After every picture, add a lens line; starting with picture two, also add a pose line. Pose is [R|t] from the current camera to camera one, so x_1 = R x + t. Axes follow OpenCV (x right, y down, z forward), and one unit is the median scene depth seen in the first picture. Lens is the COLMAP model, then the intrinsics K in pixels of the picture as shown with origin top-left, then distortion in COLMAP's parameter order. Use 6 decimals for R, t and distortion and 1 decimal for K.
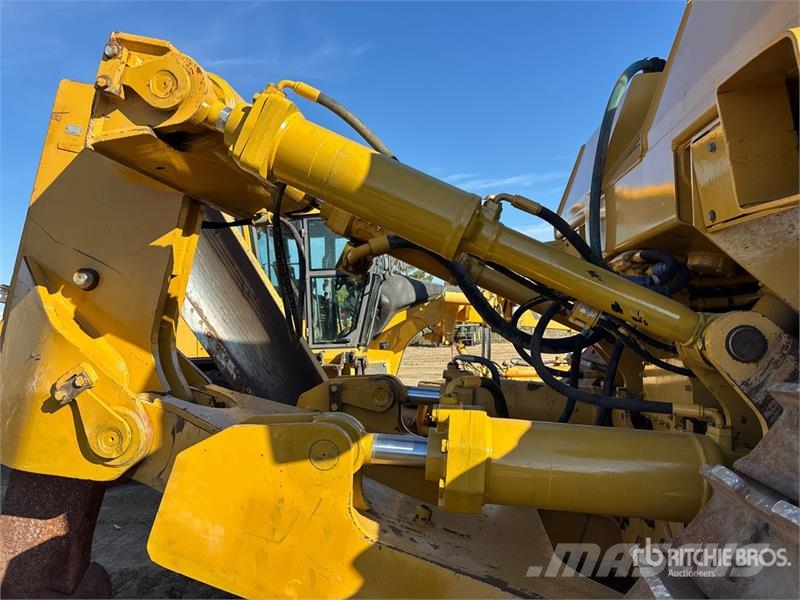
lens RADIAL K [[604.4, 0, 400.9], [0, 604.4, 298.3], [0, 0, 1]] dist [0.041837, -0.051290]
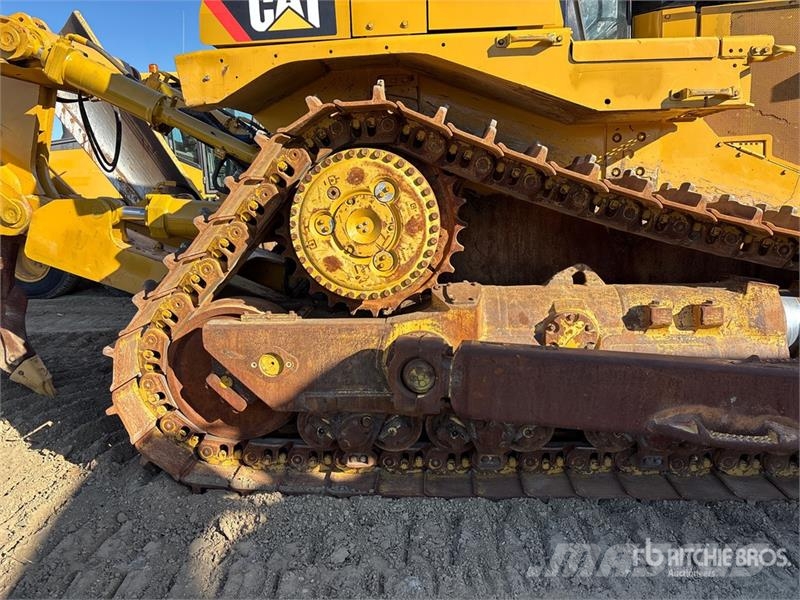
lens RADIAL K [[604.4, 0, 395.9], [0, 604.4, 293.2], [0, 0, 1]] dist [0.052667, -0.058722]
pose [[0.999591, 0.001082, 0.028561, 0.237998], [-0.007185, 0.976703, 0.214476, 0.013093], [-0.027664, -0.214593, 0.976312, -0.344741]]
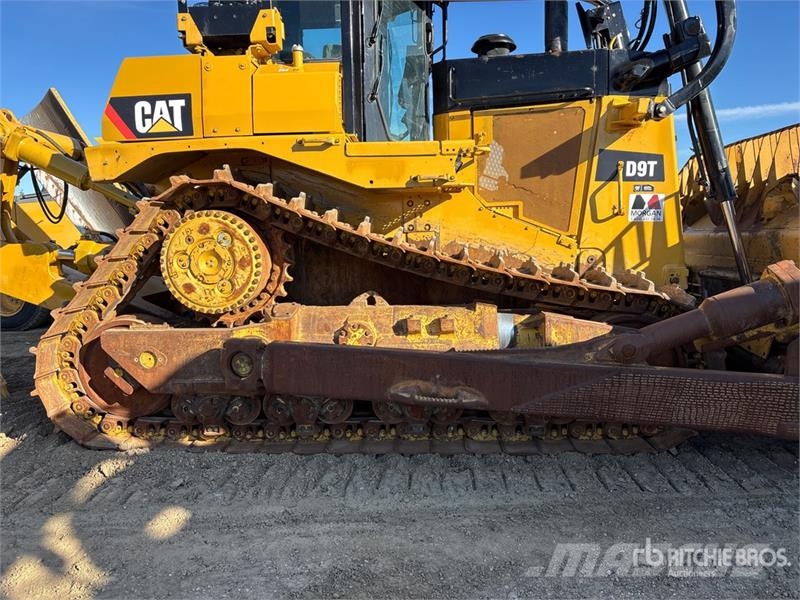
lens RADIAL K [[604.4, 0, 400.9], [0, 604.4, 298.3], [0, 0, 1]] dist [0.041837, -0.051290]
pose [[0.999114, 0.007787, 0.041348, 0.407179], [-0.013827, 0.988908, 0.147882, -0.001047], [-0.039738, -0.148323, 0.988140, -0.560524]]
